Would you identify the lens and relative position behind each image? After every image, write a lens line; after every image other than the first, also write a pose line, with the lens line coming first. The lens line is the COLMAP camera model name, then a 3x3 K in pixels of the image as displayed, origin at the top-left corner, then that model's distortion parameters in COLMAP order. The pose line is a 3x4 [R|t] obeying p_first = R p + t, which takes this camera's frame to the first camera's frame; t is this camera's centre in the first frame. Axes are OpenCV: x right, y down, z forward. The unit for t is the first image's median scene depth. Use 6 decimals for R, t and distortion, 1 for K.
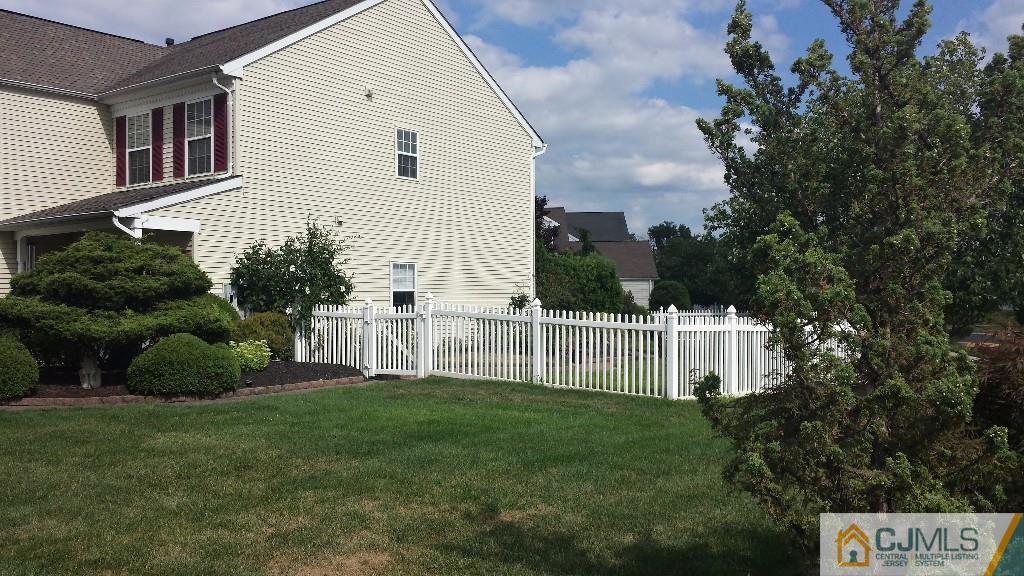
lens RADIAL K [[972.6, 0, 512.0], [0, 972.6, 288.0], [0, 0, 1]] dist [0.117810, -0.004973]
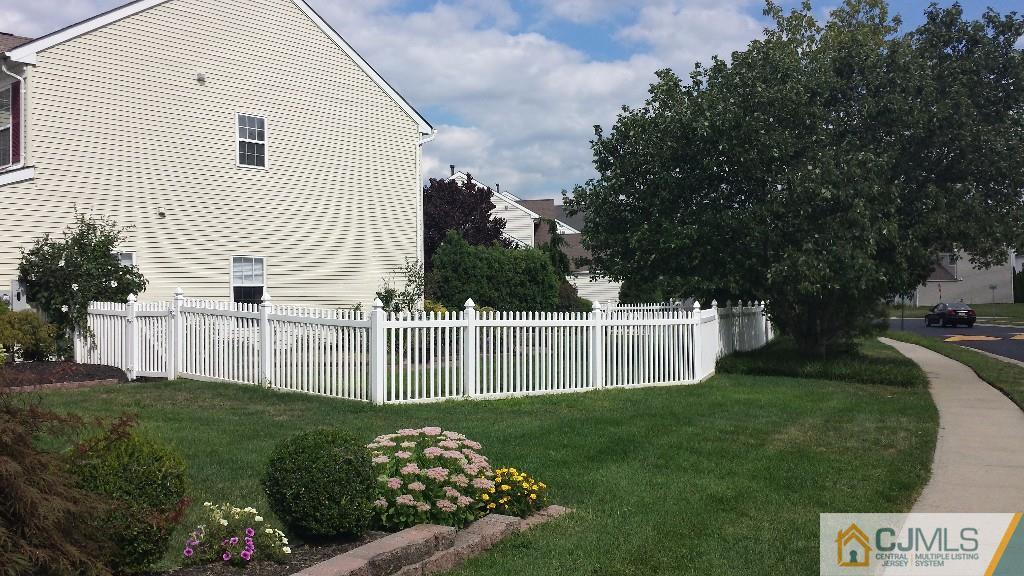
lens RADIAL K [[955.6, 0, 512.0], [0, 955.6, 288.0], [0, 0, 1]] dist [0.112374, -0.309863]
pose [[0.997093, -0.011675, -0.075294, 0.218347], [0.011953, 0.999923, 0.003247, 0.004858], [0.075250, -0.004137, 0.997156, 0.092556]]
